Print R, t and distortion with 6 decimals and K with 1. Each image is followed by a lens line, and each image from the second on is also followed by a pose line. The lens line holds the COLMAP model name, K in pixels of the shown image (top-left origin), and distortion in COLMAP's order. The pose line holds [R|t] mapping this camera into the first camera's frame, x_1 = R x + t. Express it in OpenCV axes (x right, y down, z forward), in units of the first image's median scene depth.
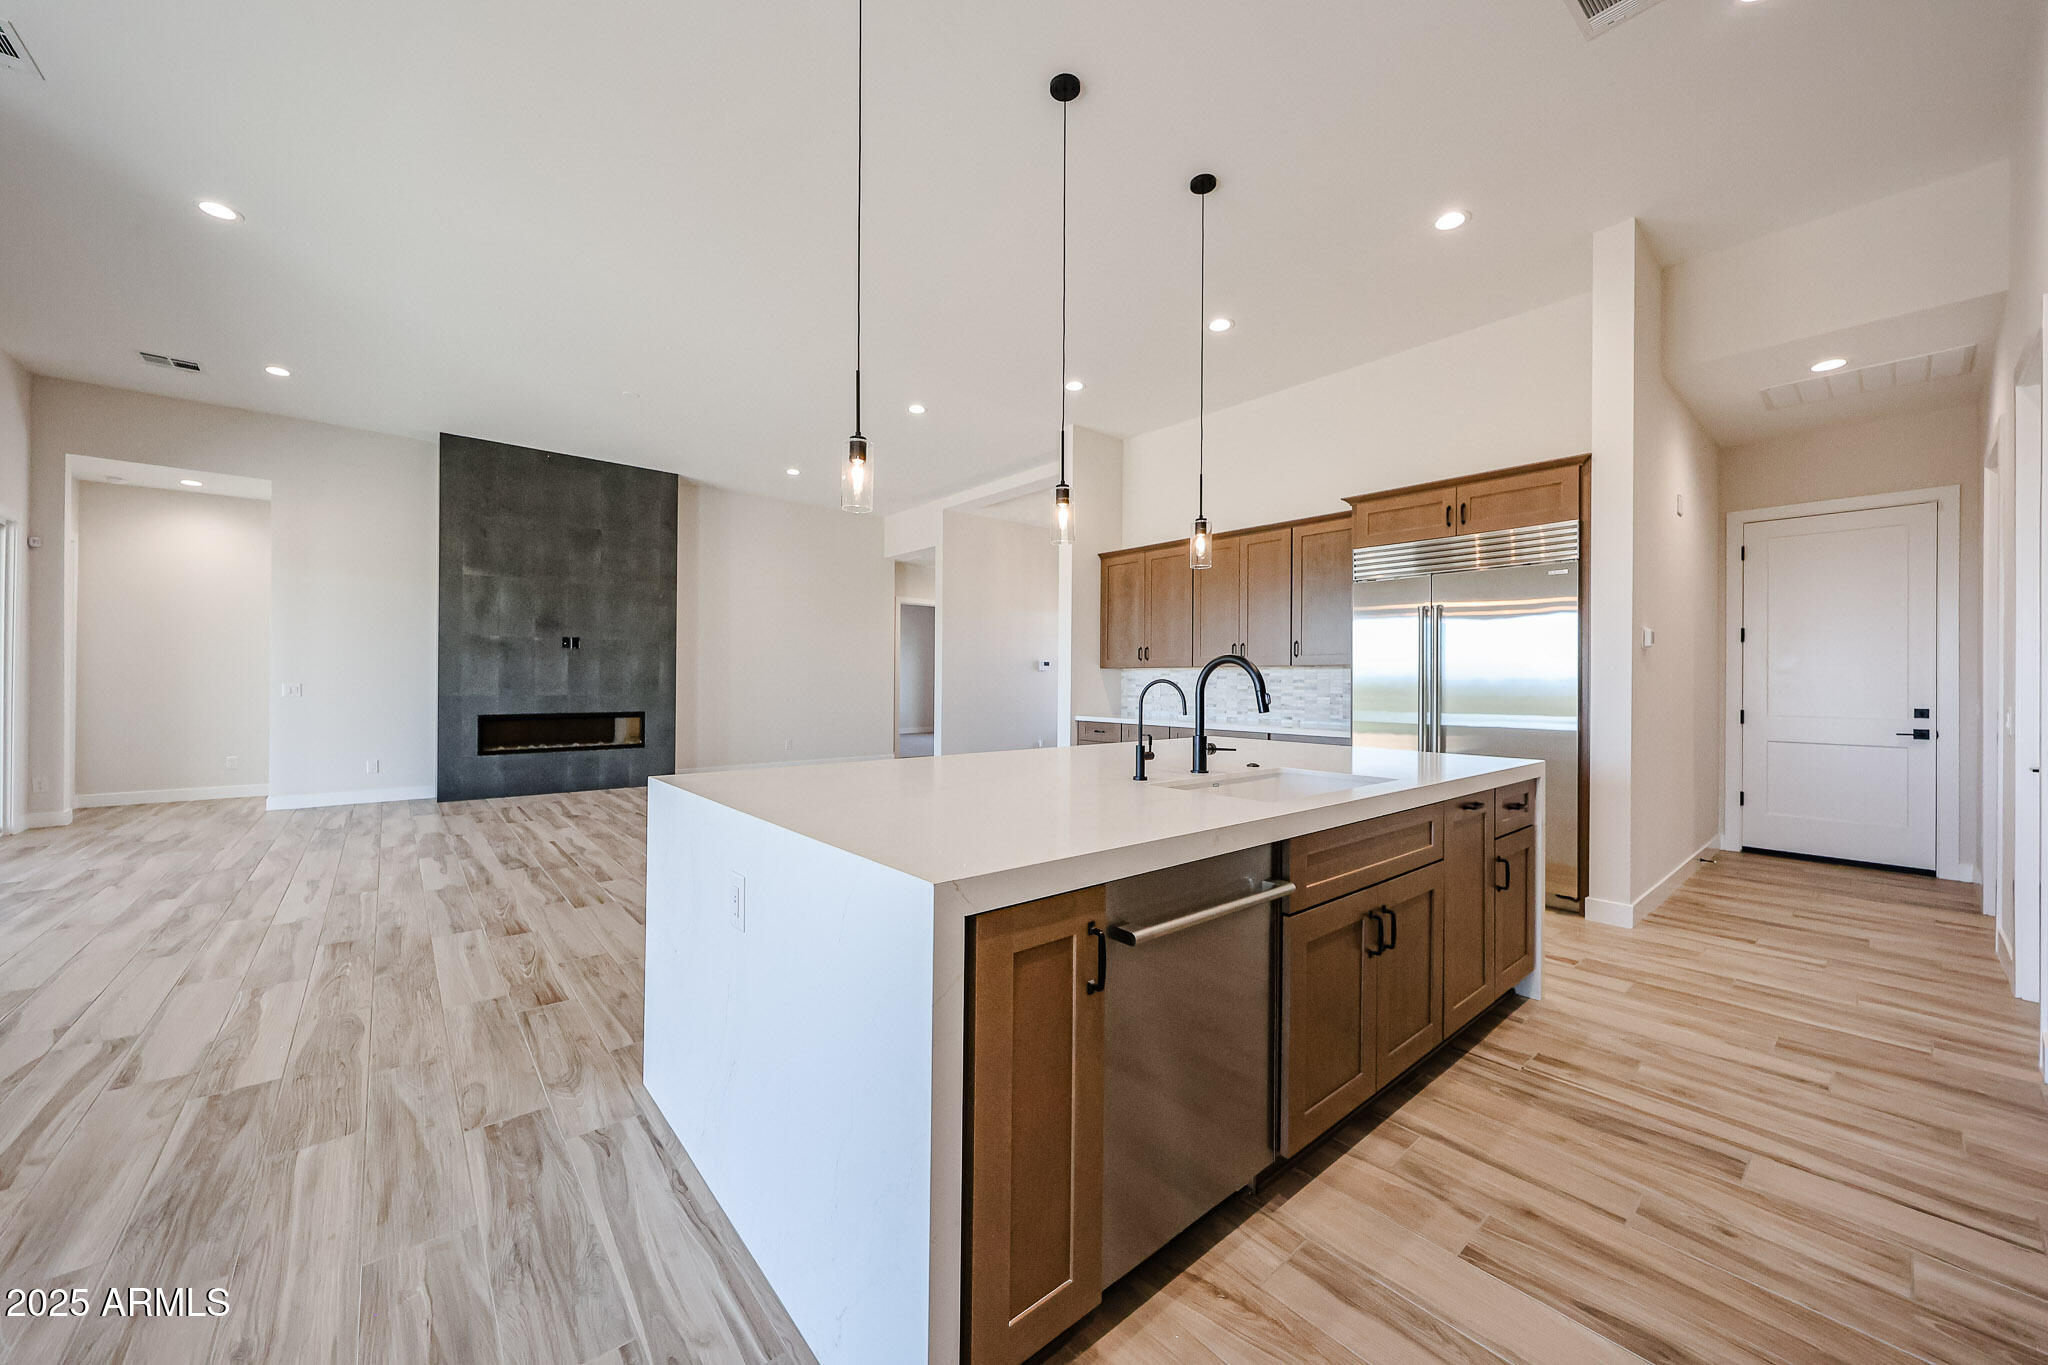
lens RADIAL K [[749.2, 0, 1025.7], [0, 749.2, 681.1], [0, 0, 1]] dist [0.004991, -0.000393]
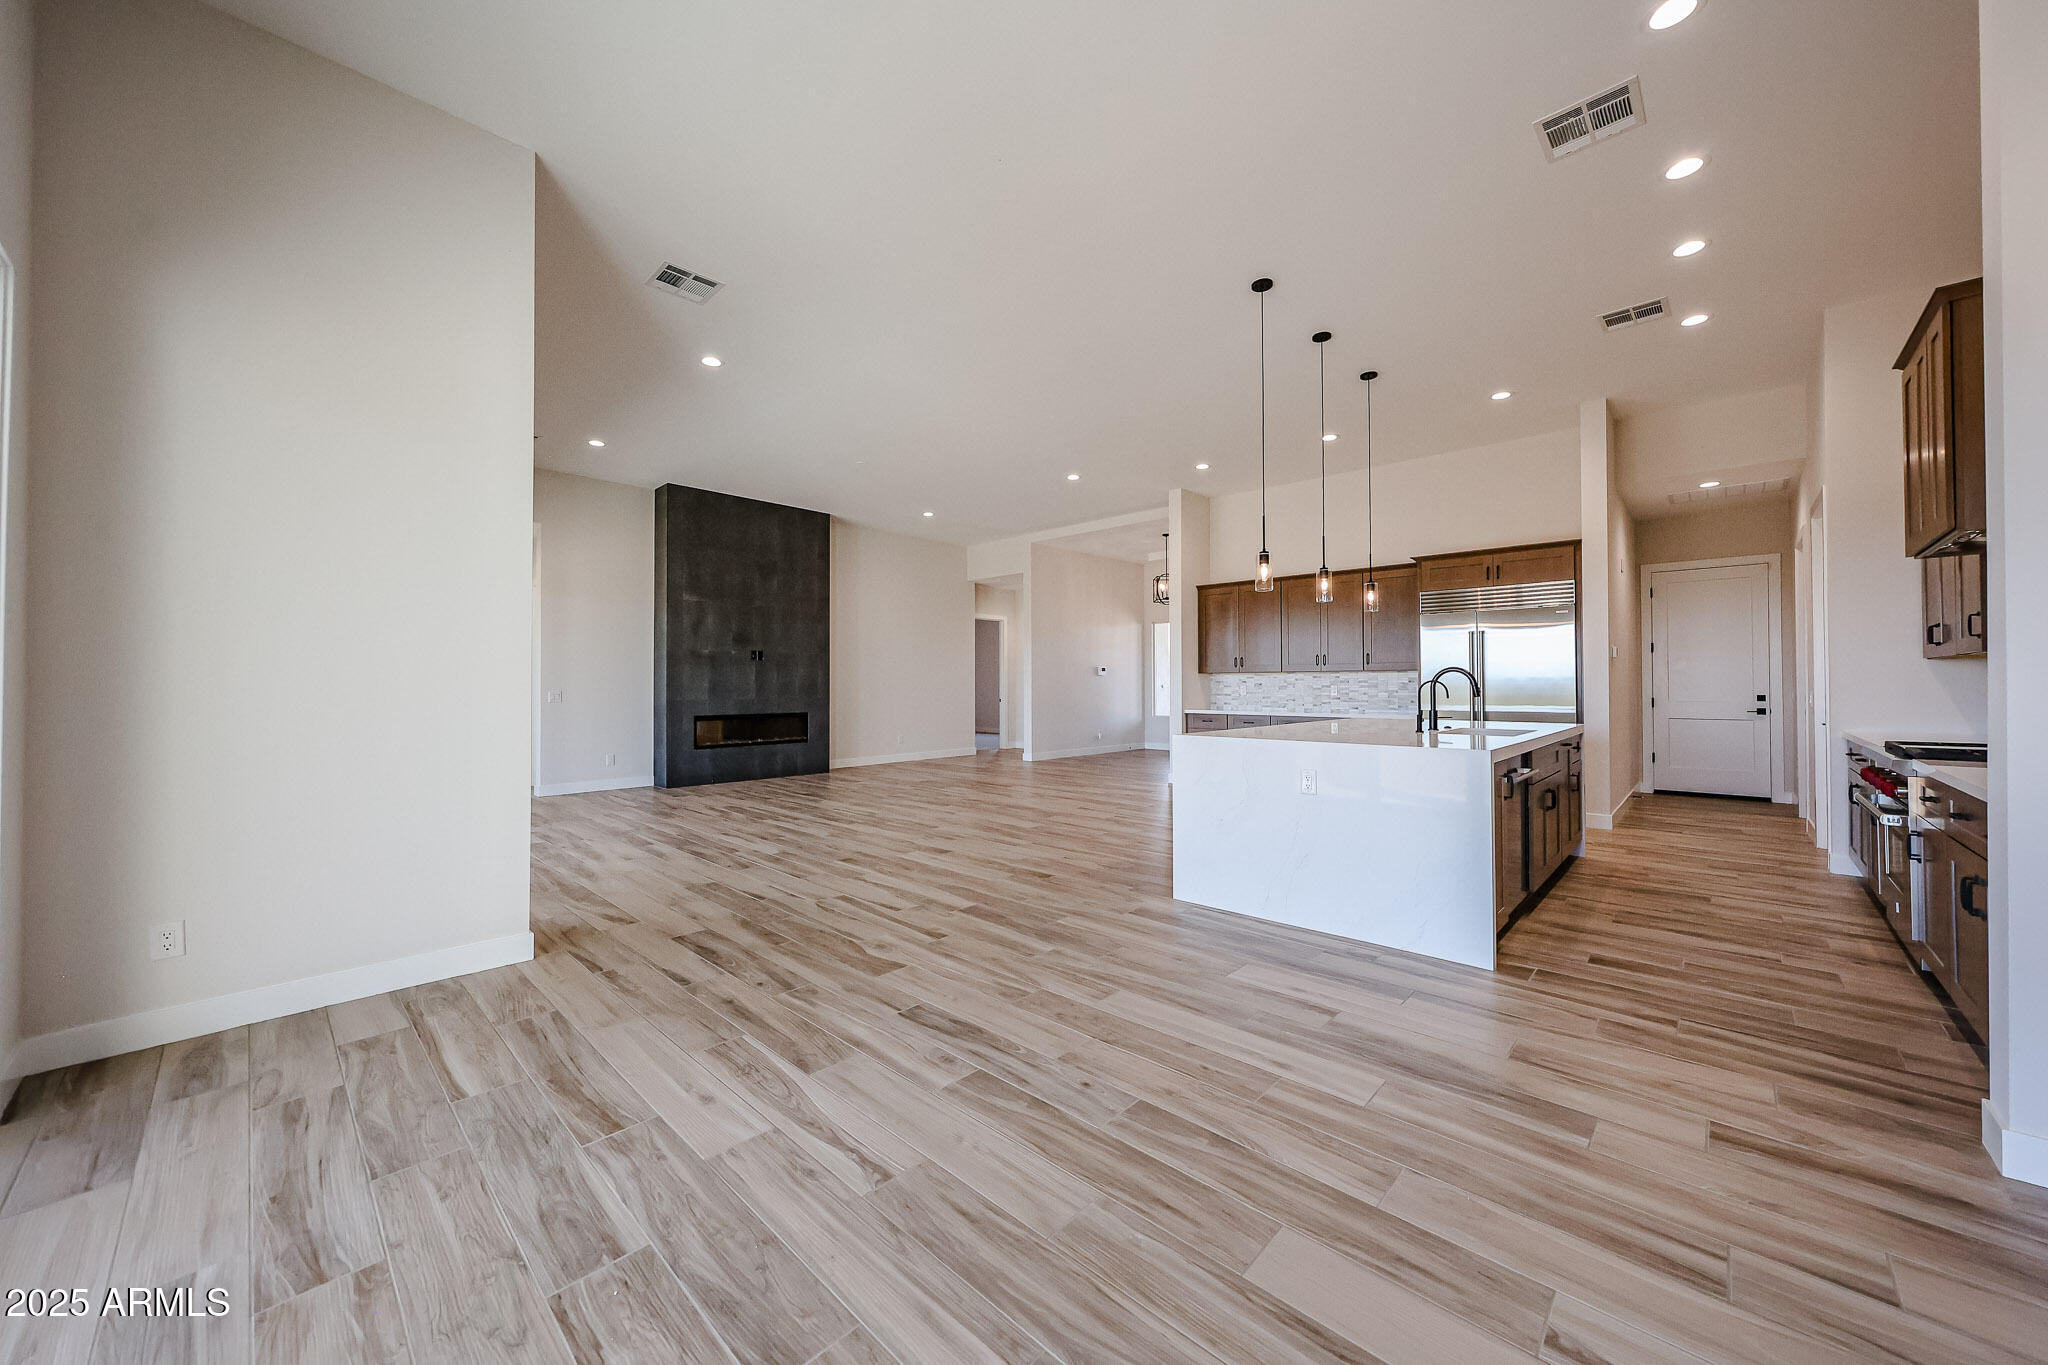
lens RADIAL K [[749.2, 0, 1020.4], [0, 749.2, 677.5], [0, 0, 1]] dist [0.004991, -0.000393]
pose [[0.994094, -0.008837, 0.108163, -0.480678], [0.009807, 0.999916, -0.008439, -0.002156], [-0.108079, 0.009450, 0.994097, -0.365378]]
